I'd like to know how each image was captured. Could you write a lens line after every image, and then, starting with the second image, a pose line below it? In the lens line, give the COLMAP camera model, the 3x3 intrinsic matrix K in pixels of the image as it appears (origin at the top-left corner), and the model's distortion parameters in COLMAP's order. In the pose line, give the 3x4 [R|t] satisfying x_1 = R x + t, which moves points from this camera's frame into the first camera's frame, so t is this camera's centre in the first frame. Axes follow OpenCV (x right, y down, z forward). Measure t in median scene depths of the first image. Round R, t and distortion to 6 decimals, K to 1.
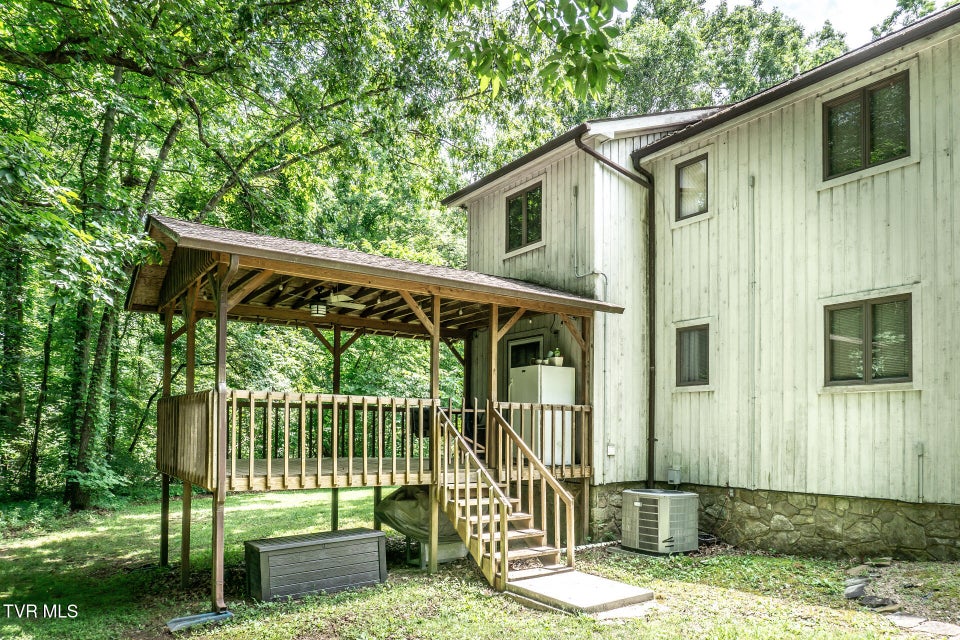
lens RADIAL K [[648.2, 0, 480.0], [0, 648.2, 298.3], [0, 0, 1]] dist [-0.033250, -0.001707]
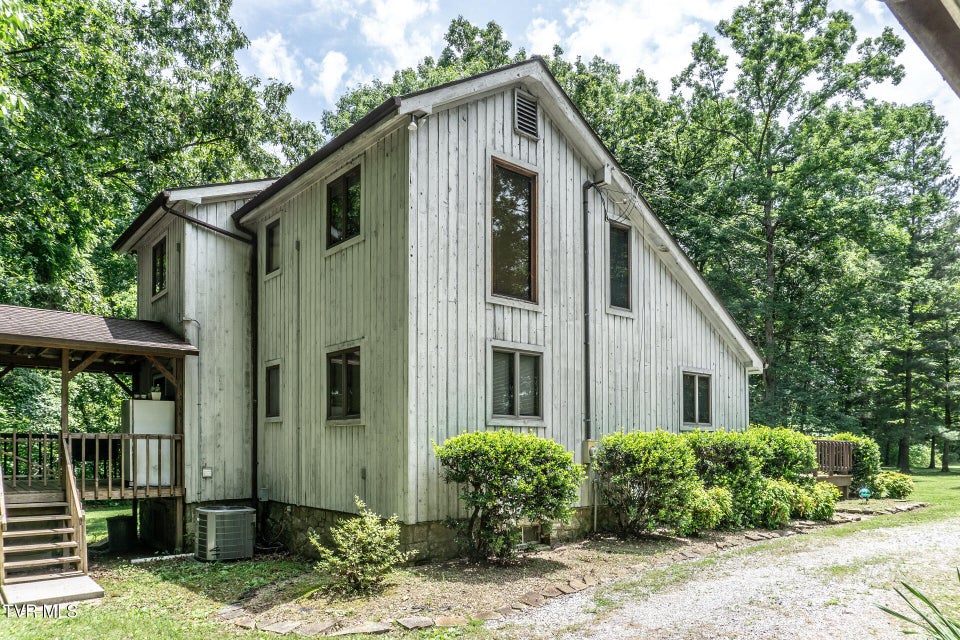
lens RADIAL K [[638.0, 0, 480.0], [0, 638.0, 320.0], [0, 0, 1]] dist [-0.035373, -0.000888]
pose [[0.992927, 0.006742, 0.118537, 0.560225], [-0.007947, 0.999921, 0.009695, -0.053288], [-0.118462, -0.010568, 0.992902, -0.179840]]
